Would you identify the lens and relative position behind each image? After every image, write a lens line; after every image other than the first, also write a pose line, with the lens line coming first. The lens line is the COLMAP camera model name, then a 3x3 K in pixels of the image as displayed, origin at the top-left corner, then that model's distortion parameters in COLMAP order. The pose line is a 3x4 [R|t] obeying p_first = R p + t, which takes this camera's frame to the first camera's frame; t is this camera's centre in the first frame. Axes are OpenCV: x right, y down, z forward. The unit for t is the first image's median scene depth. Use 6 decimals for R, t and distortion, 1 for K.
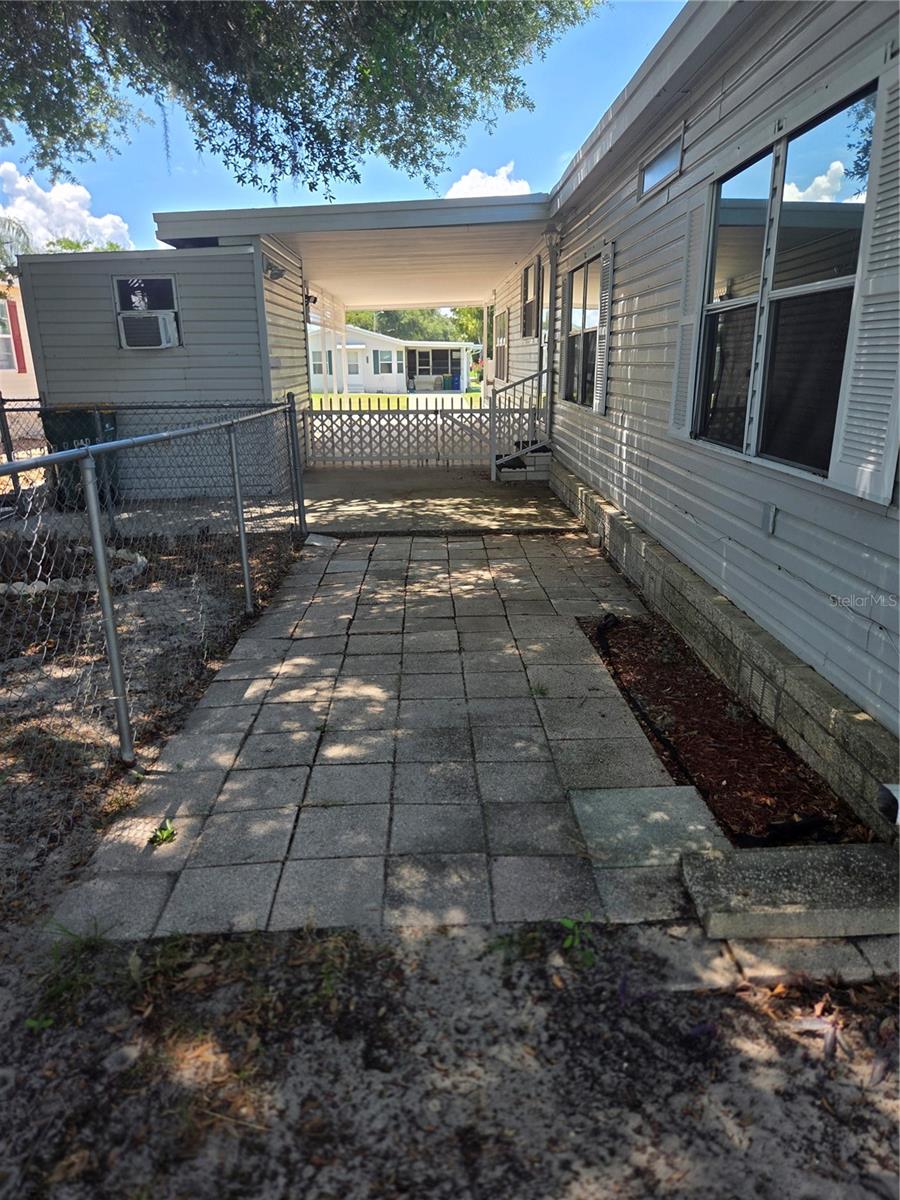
lens RADIAL K [[803.5, 0, 449.4], [0, 803.5, 594.3], [0, 0, 1]] dist [0.064201, -0.051521]
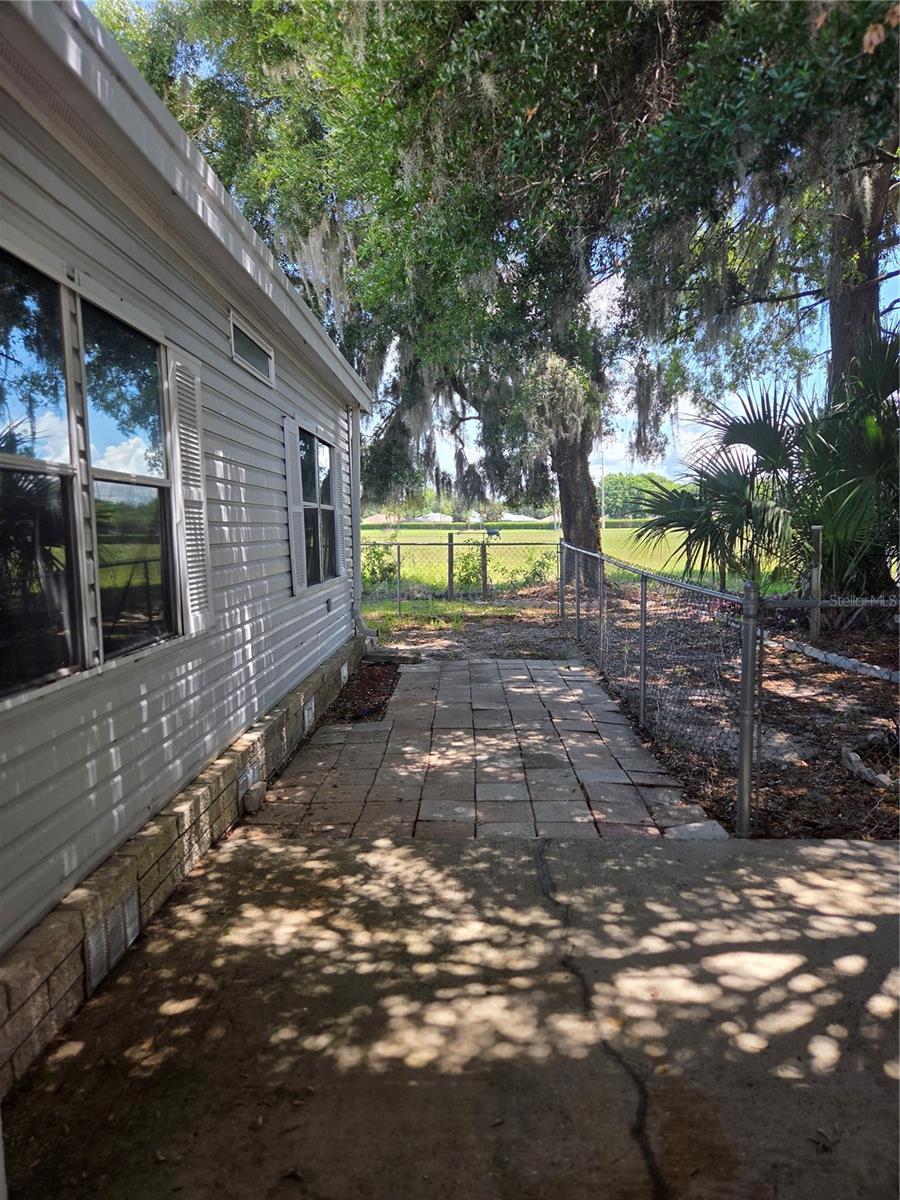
lens RADIAL K [[803.5, 0, 451.6], [0, 803.5, 598.8], [0, 0, 1]] dist [0.064201, -0.051521]
pose [[-0.998750, 0.019522, 0.046021, -0.020172], [0.035014, 0.930243, 0.365271, -0.538802], [-0.035680, 0.366426, -0.929763, 1.825121]]
